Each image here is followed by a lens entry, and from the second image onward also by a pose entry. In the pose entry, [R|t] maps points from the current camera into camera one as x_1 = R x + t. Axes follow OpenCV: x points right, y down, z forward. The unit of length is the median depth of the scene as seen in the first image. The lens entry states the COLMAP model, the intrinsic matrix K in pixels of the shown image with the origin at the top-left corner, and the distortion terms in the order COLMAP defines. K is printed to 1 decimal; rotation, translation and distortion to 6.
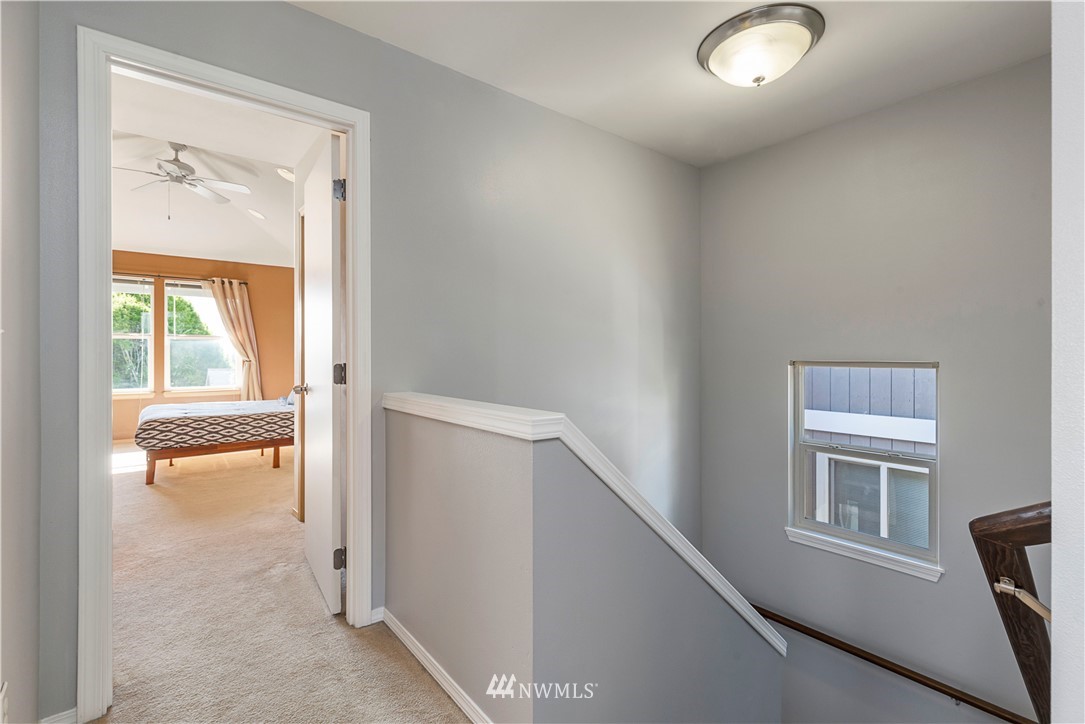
lens RADIAL K [[503.9, 0, 538.9], [0, 503.9, 357.4], [0, 0, 1]] dist [-0.002337, -0.000269]
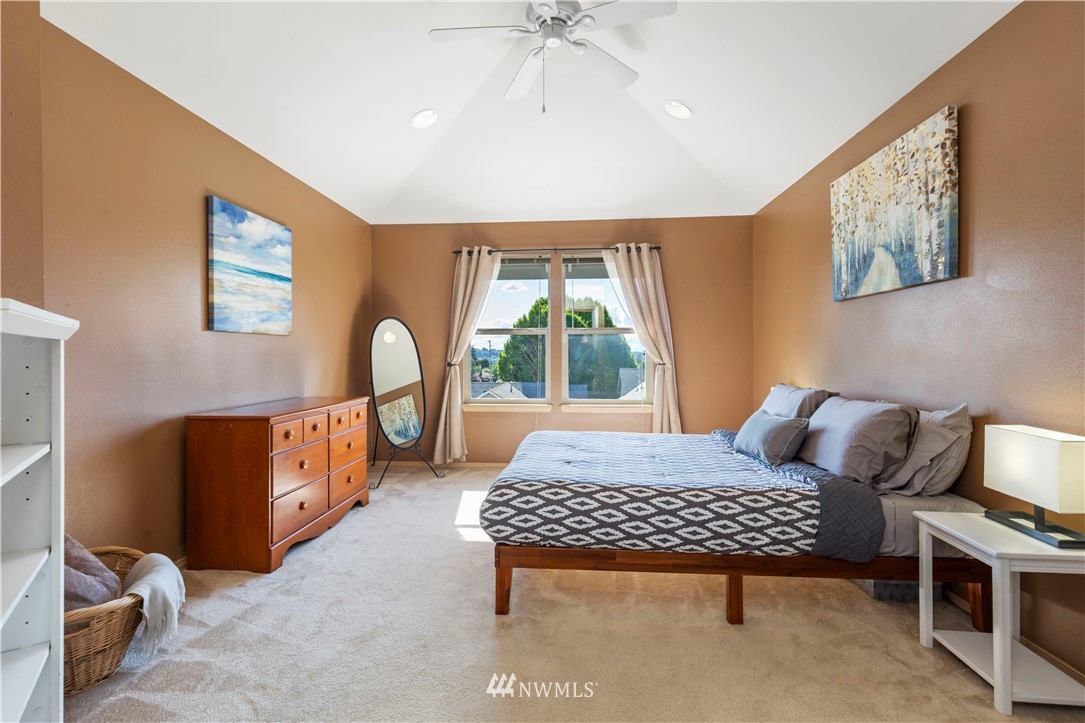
lens RADIAL K [[503.9, 0, 538.9], [0, 503.9, 356.9], [0, 0, 1]] dist [-0.002337, -0.000269]
pose [[0.736626, -0.000768, -0.676300, -0.257972], [0.002768, 0.999994, 0.001880, -0.003649], [0.676295, -0.003257, 0.736624, 0.417989]]
